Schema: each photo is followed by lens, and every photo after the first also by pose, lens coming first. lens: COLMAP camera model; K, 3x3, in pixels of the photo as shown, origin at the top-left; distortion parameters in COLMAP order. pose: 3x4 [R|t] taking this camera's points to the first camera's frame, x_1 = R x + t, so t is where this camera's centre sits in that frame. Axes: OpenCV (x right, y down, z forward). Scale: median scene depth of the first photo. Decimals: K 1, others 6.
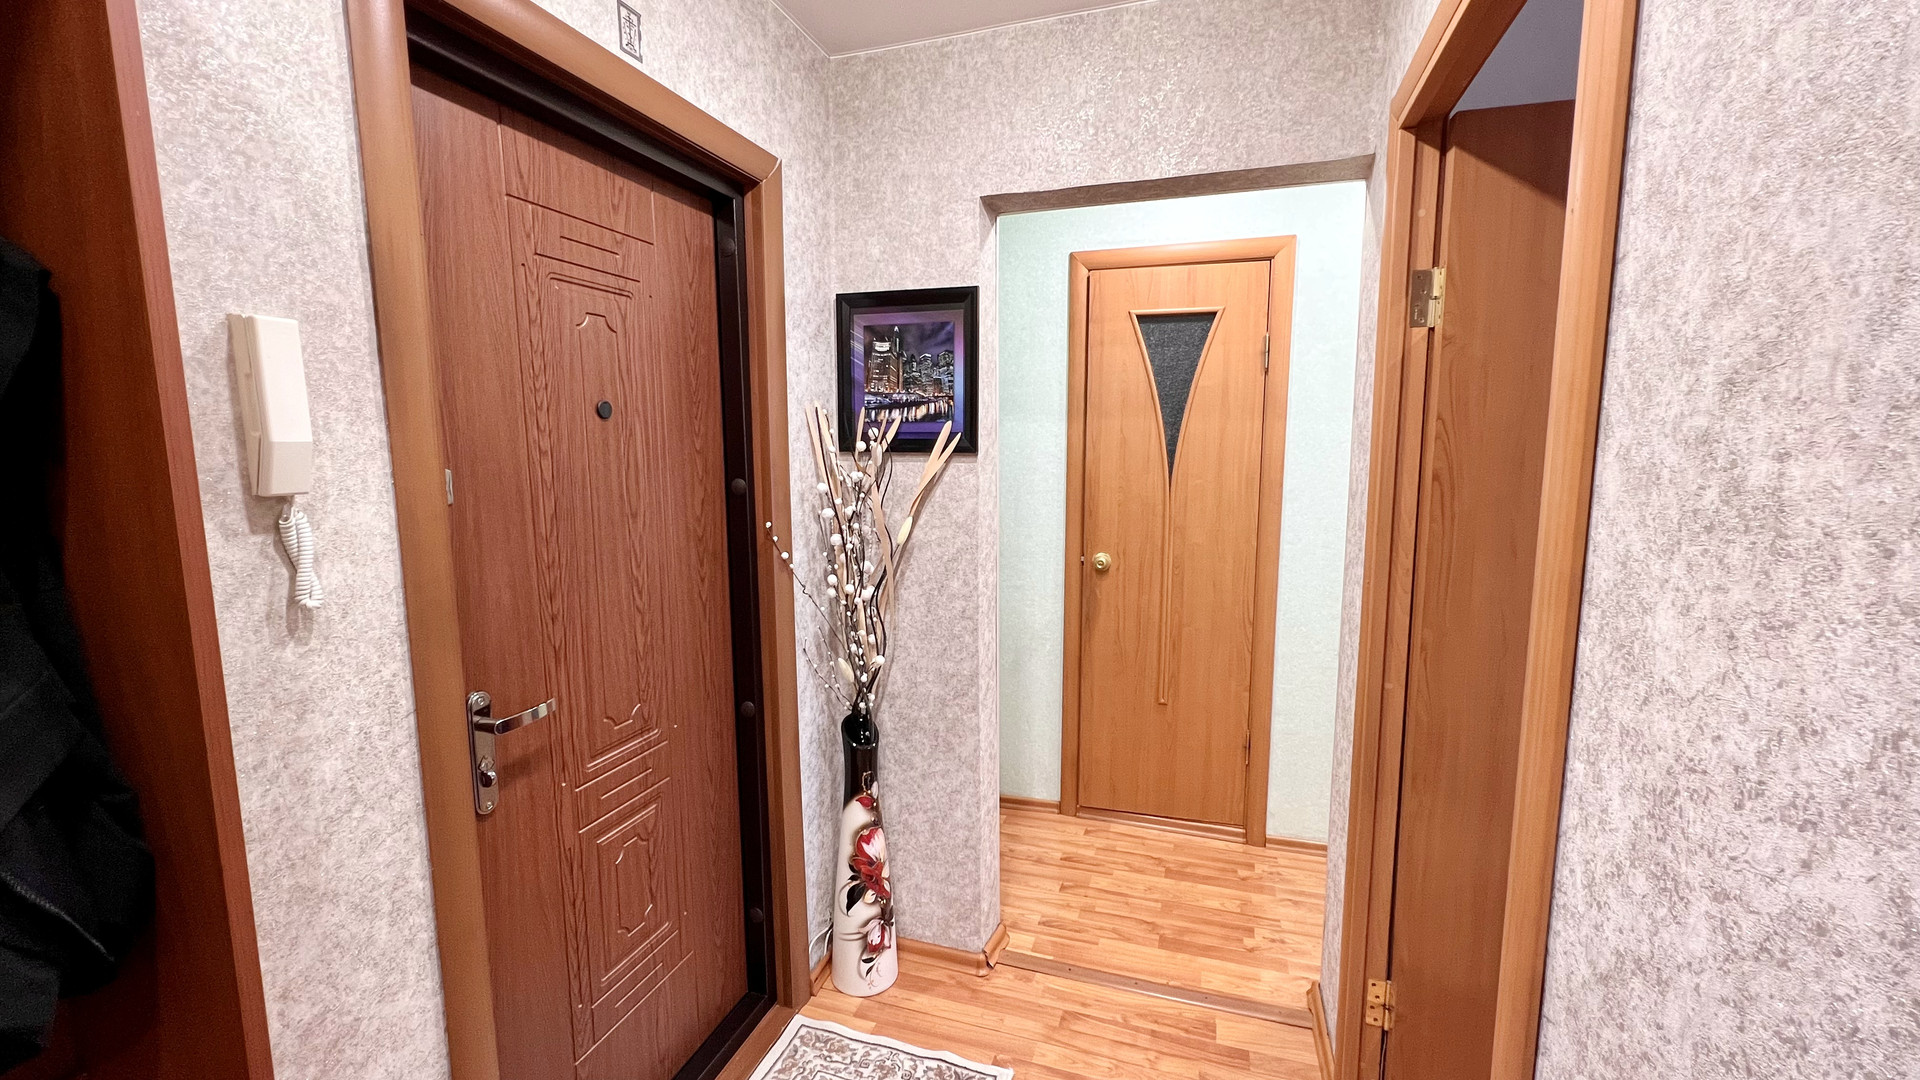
lens RADIAL K [[774.8, 0, 962.1], [0, 774.8, 539.4], [0, 0, 1]] dist [0.000708, 0.000190]
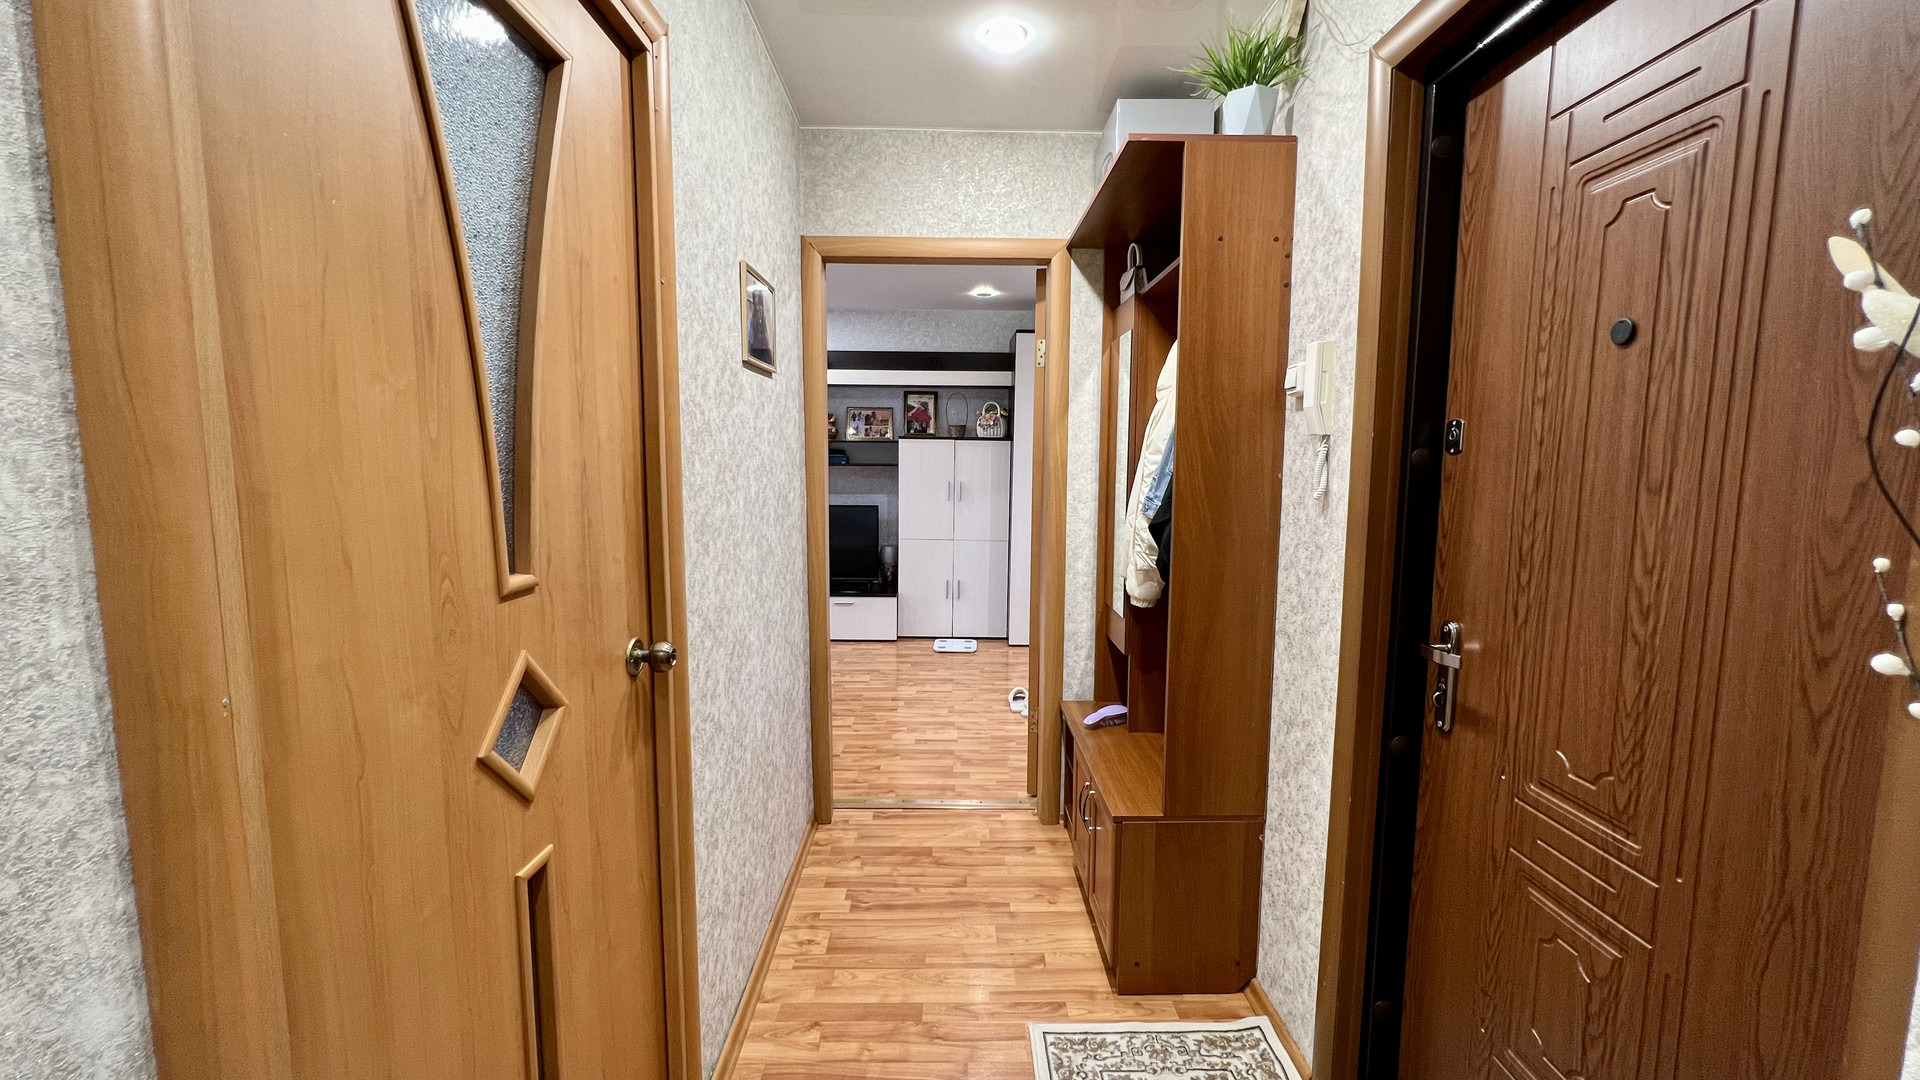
lens RADIAL K [[774.8, 0, 964.8], [0, 774.8, 539.5], [0, 0, 1]] dist [0.000708, 0.000190]
pose [[-0.942851, 0.032266, -0.331647, 0.318969], [-0.047136, 0.972377, 0.228606, -0.110010], [0.329863, 0.231174, -0.915286, 1.398802]]
